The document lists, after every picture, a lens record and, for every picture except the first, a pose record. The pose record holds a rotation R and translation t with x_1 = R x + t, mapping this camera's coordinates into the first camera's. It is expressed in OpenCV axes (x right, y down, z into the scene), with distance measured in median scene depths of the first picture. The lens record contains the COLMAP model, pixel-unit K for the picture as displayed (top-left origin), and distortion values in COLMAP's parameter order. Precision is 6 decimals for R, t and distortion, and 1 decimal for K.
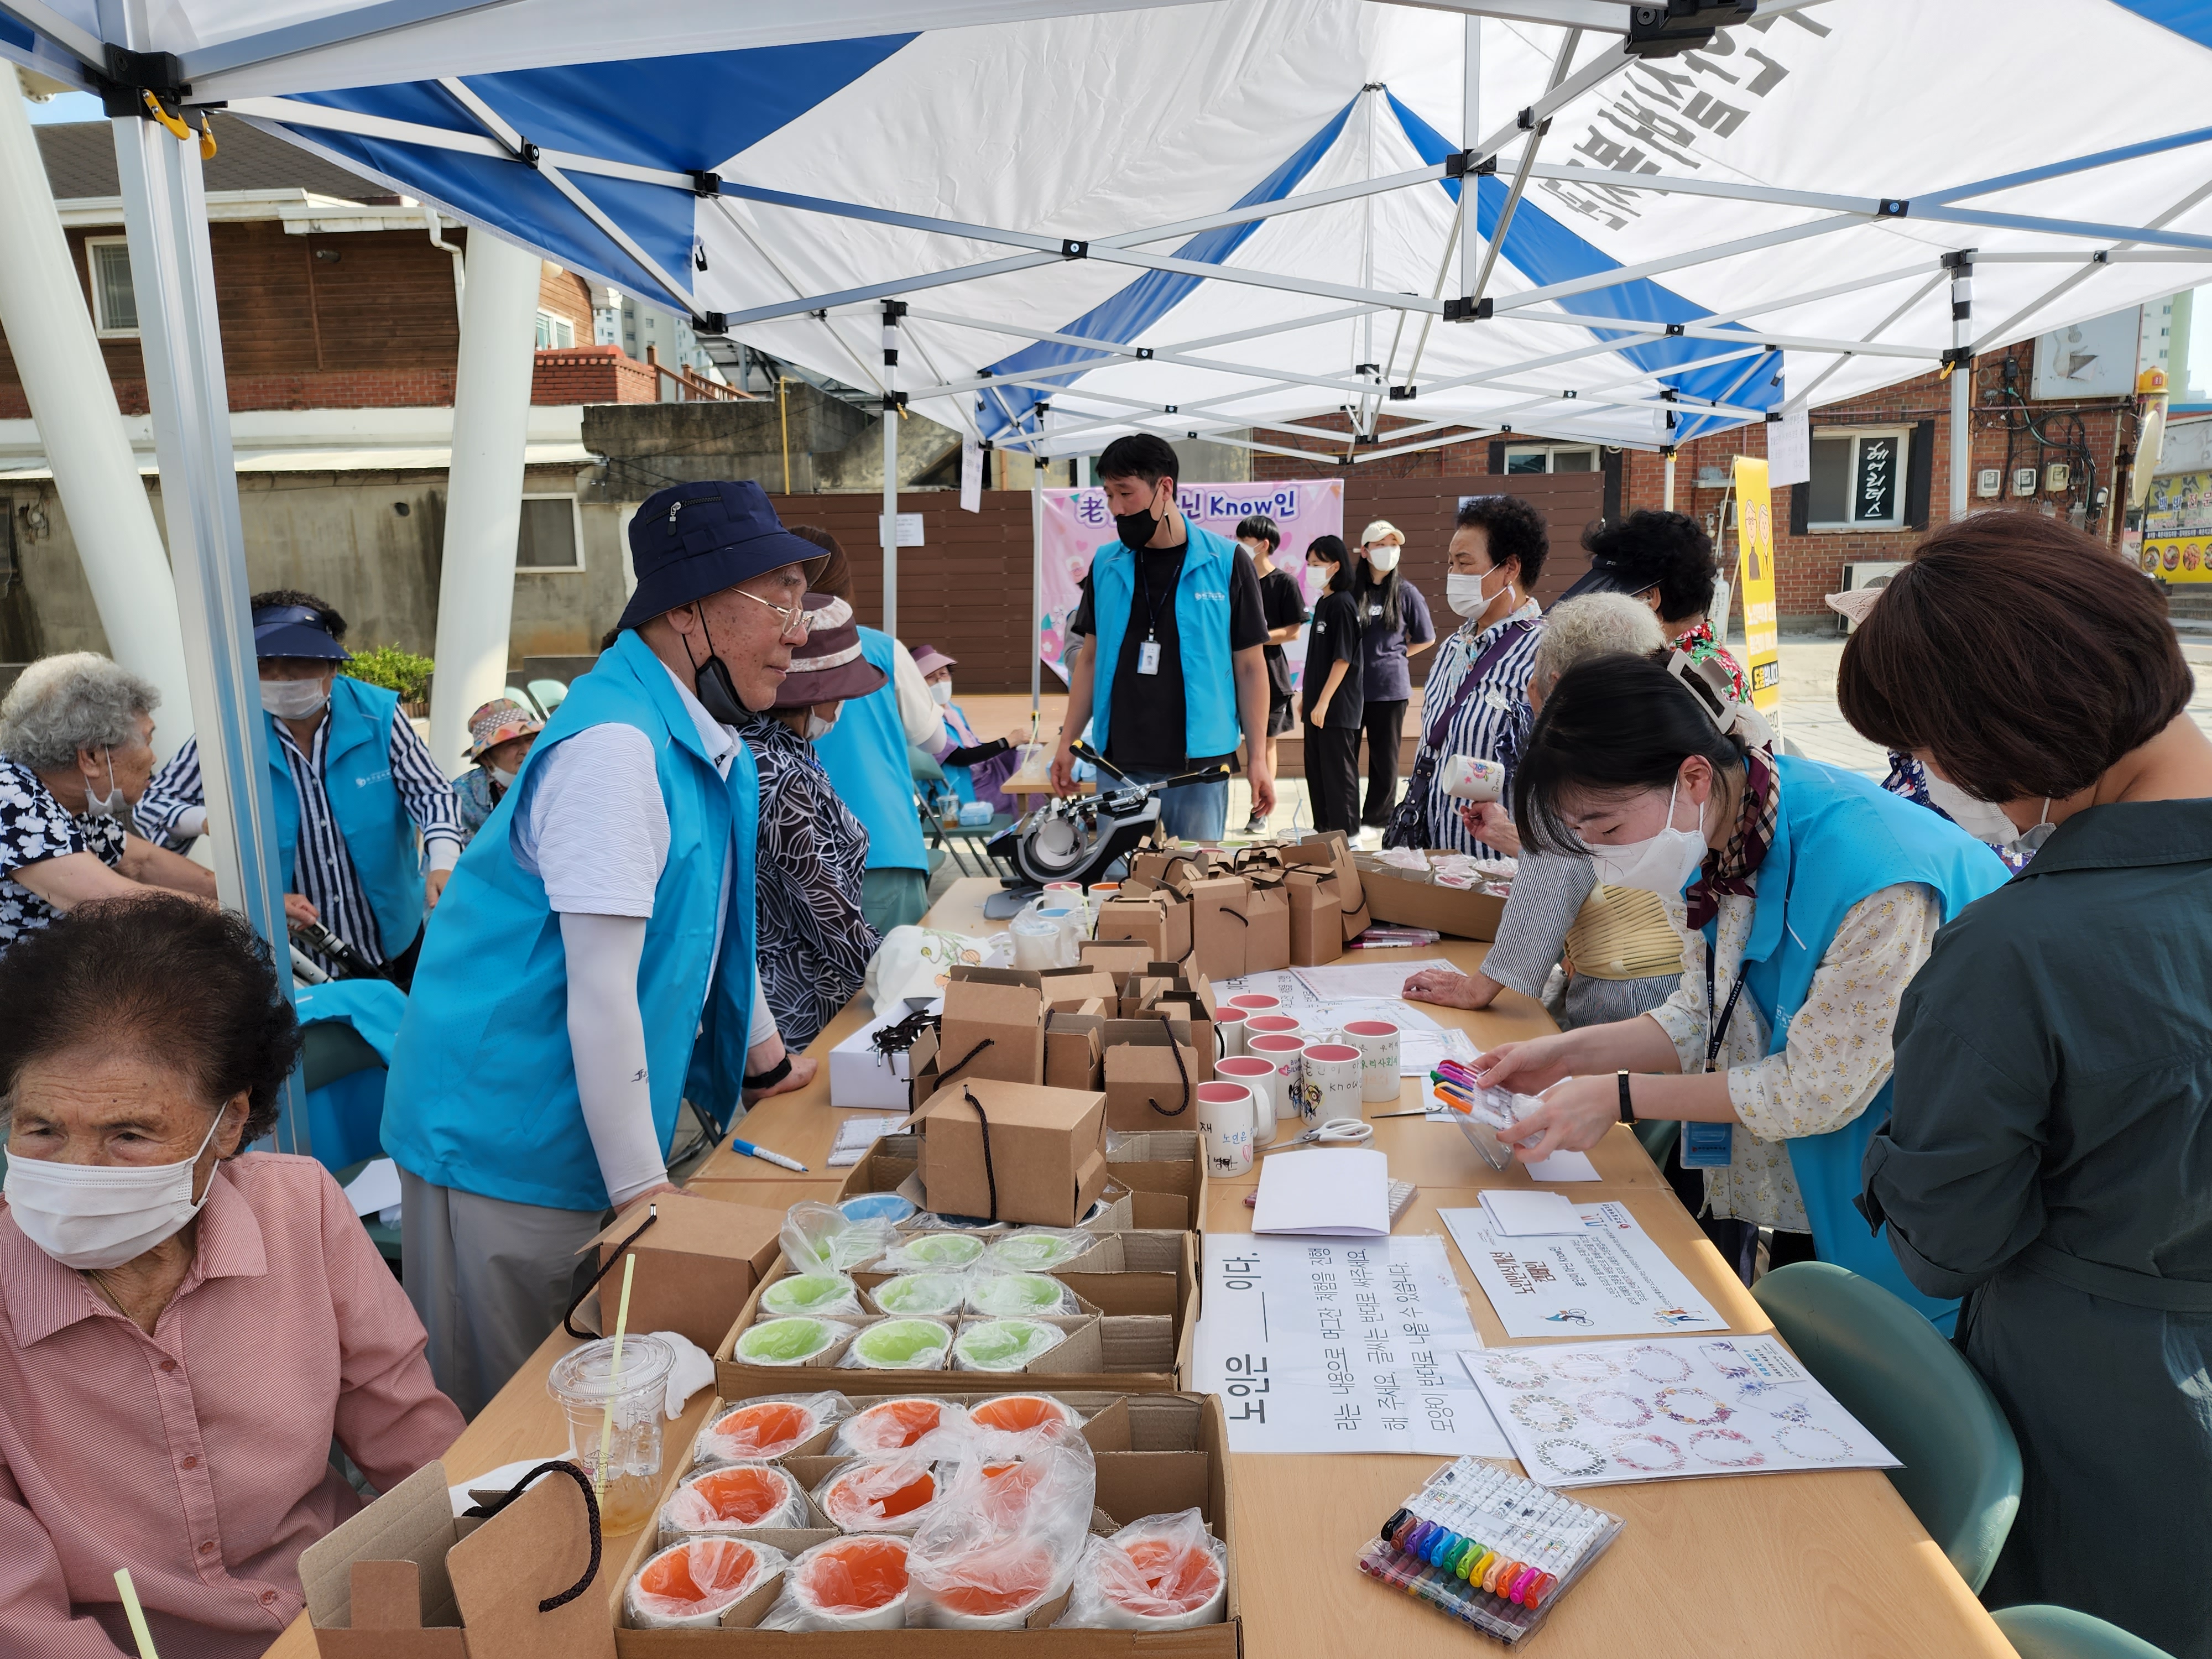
lens RADIAL K [[1487.3, 0, 1112.0], [0, 1487.3, 823.2], [0, 0, 1]] dist [0.016810, -0.010915]
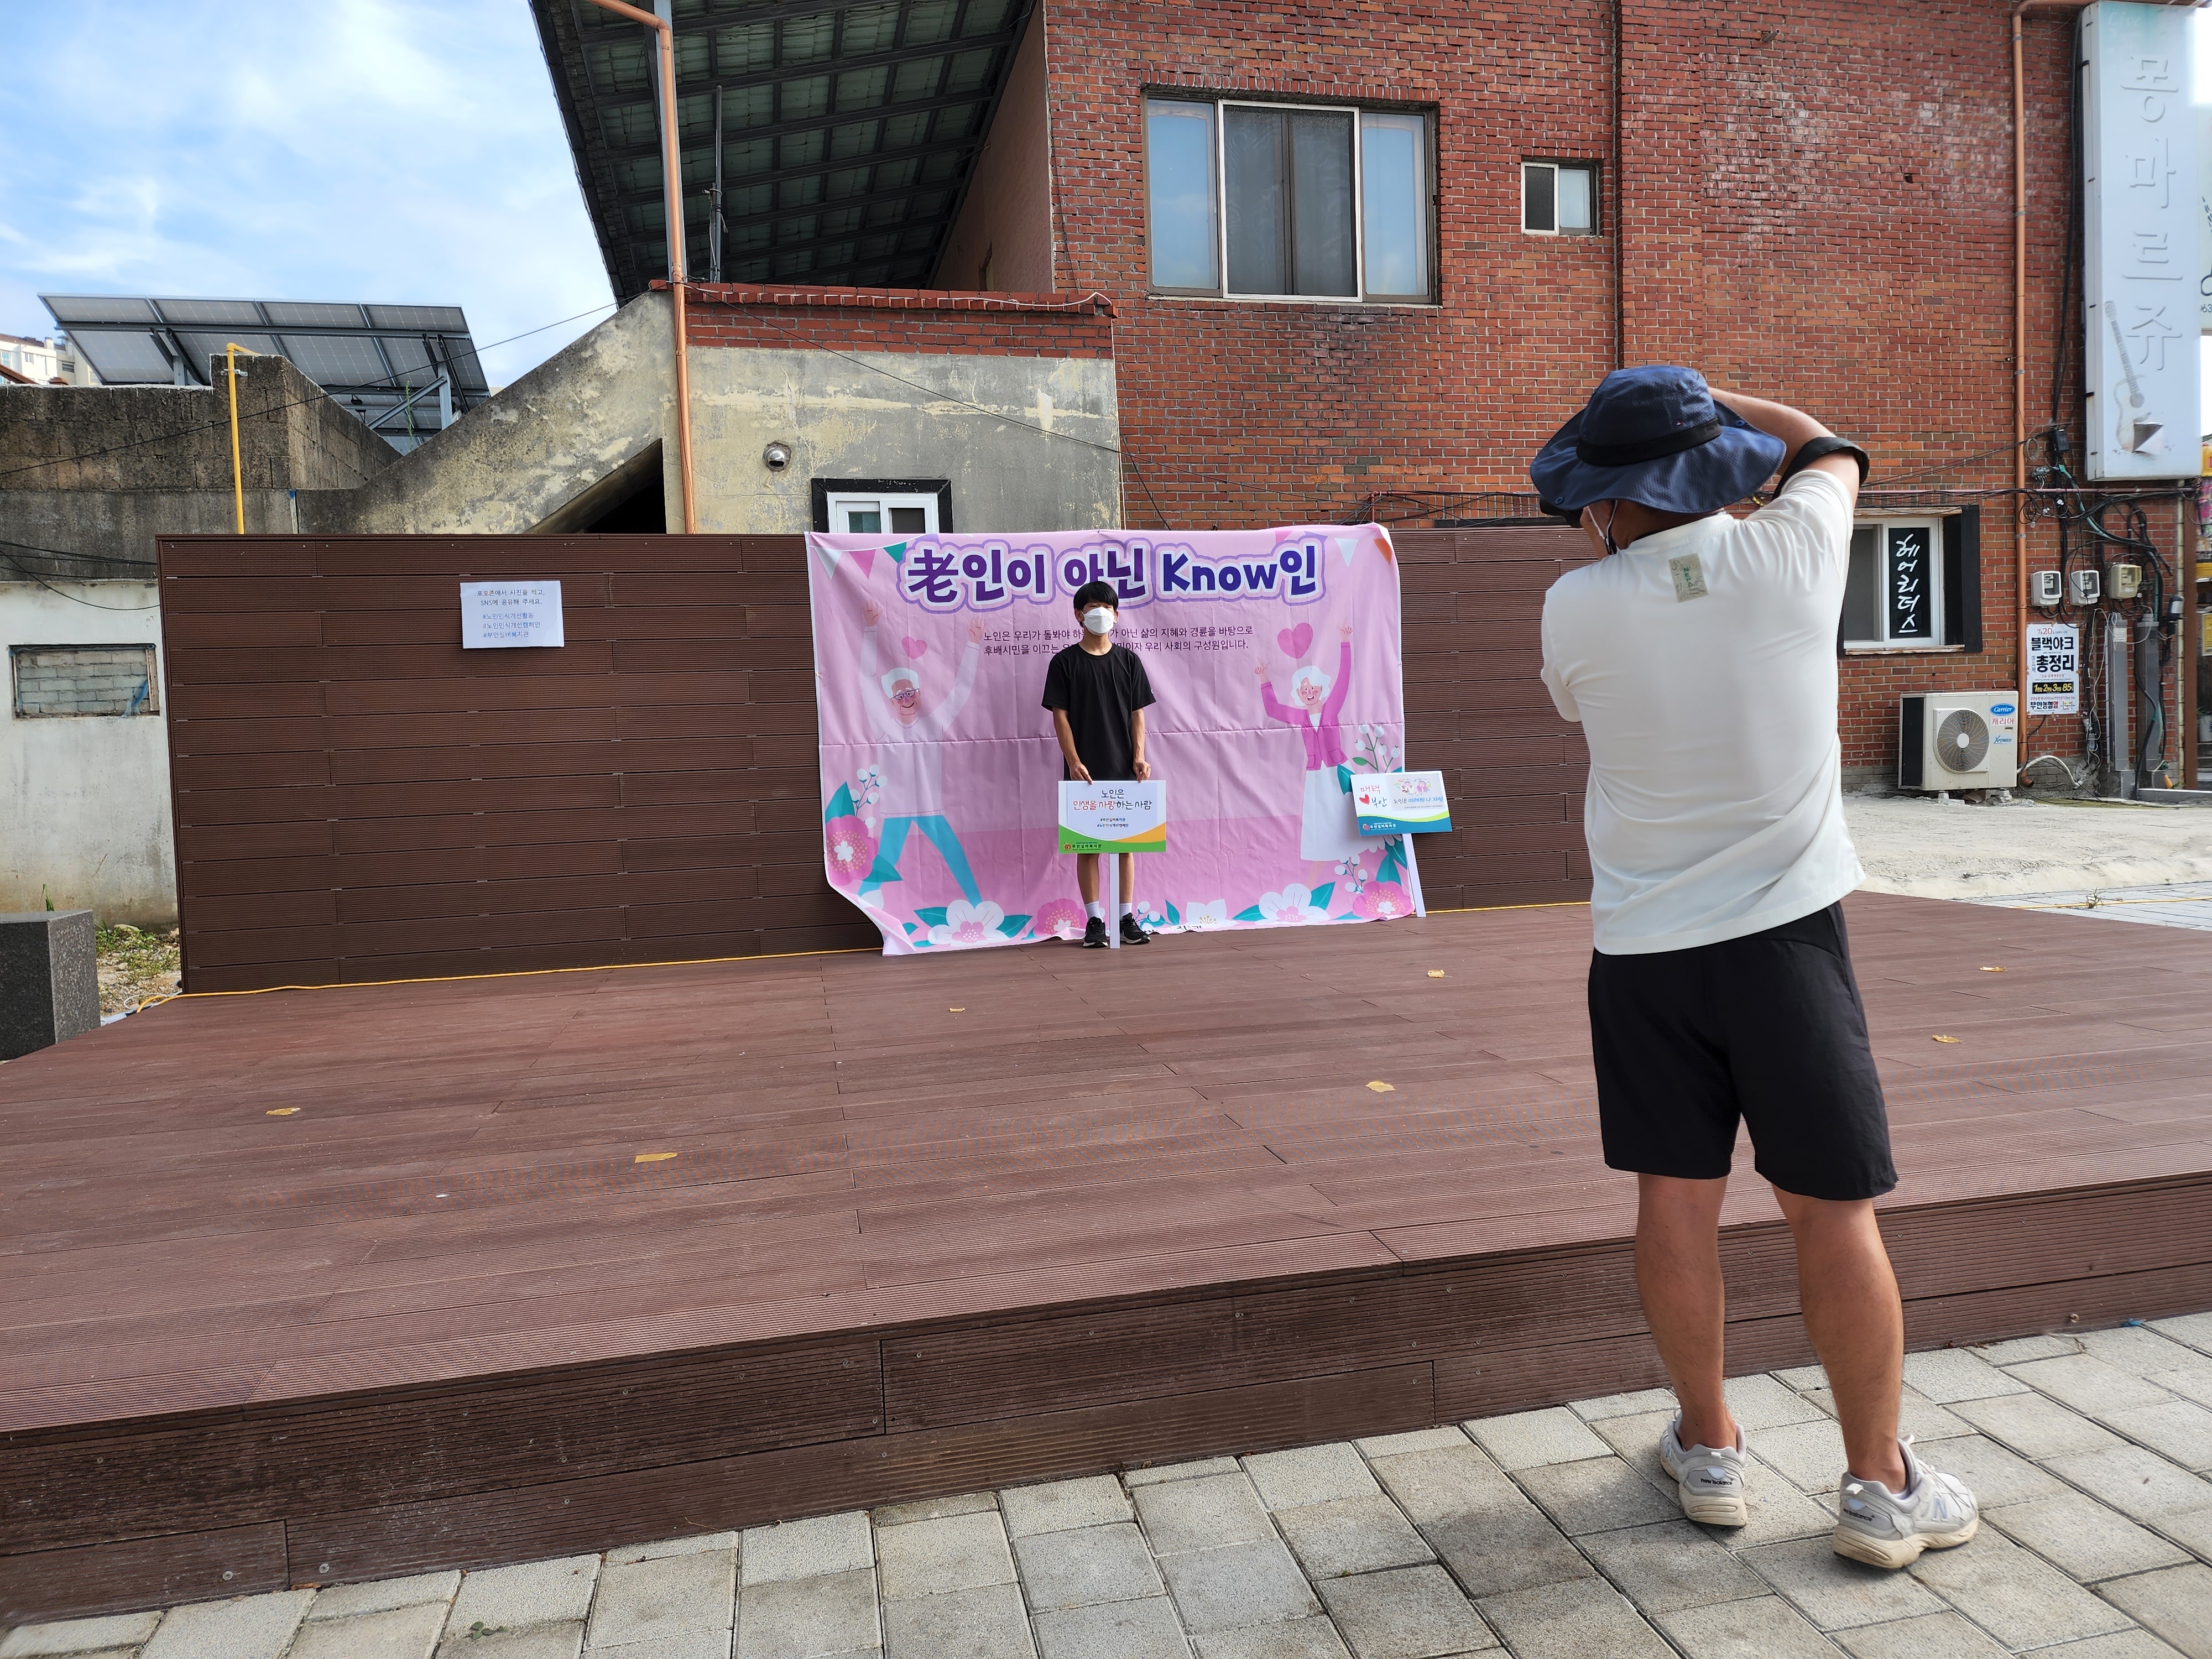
lens RADIAL K [[1487.3, 0, 1126.0], [0, 1487.3, 823.9], [0, 0, 1]] dist [0.016810, -0.010915]
pose [[0.953089, -0.032028, 0.300990, -0.087782], [0.067091, 0.992005, -0.106888, -0.060660], [-0.295160, 0.122067, 0.947618, 0.440752]]
